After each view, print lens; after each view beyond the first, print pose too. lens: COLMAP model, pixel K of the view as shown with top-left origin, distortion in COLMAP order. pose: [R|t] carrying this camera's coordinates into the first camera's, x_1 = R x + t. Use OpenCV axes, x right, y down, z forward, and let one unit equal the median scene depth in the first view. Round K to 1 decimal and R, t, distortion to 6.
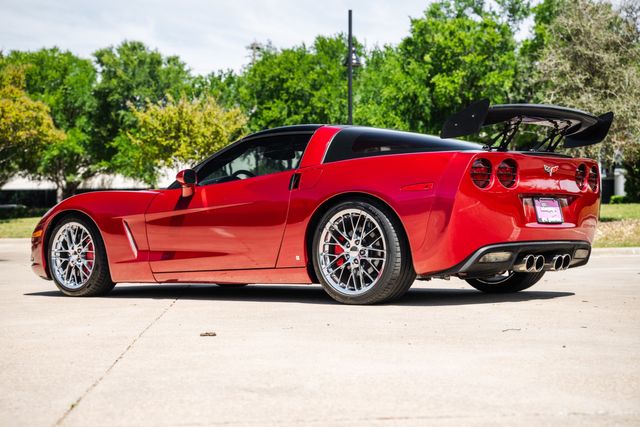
lens RADIAL K [[1164.8, 0, 302.4], [0, 1164.8, 216.1], [0, 0, 1]] dist [0.455677, 0.186550]
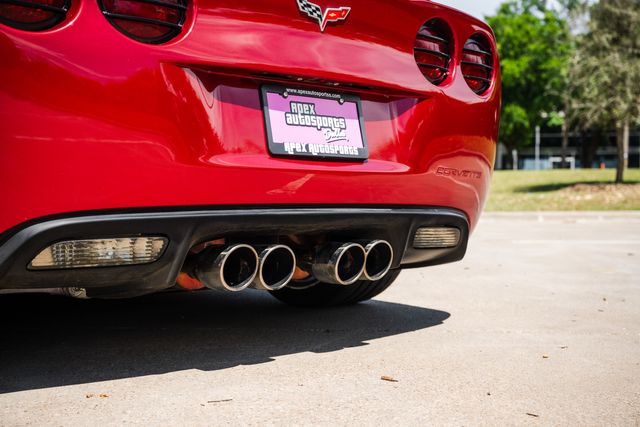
lens RADIAL K [[857.2, 0, 320.0], [0, 857.2, 213.5], [0, 0, 1]] dist [0.183015, 0.076099]
pose [[0.993309, 0.022193, -0.113335, 0.031069], [-0.017737, 0.999035, 0.040172, 0.001588], [0.114117, -0.037893, 0.992744, 0.094558]]
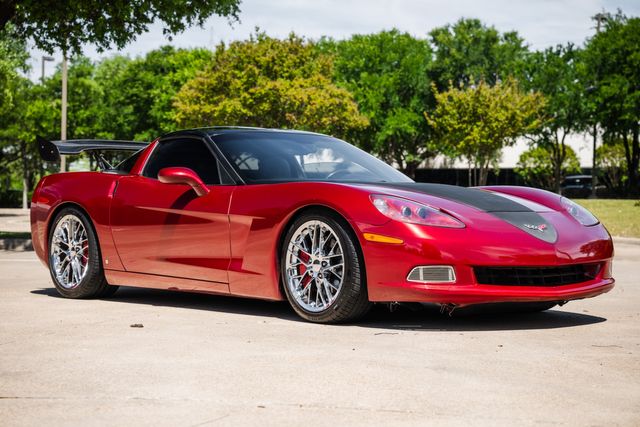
lens RADIAL K [[1219.3, 0, 320.0], [0, 1219.3, 213.5], [0, 0, 1]] dist [0.420456, 0.364961]
pose [[0.956901, 0.023263, -0.289480, 0.041704], [-0.018777, 0.999657, 0.018265, -0.003745], [0.289805, -0.012042, 0.957010, -0.014595]]
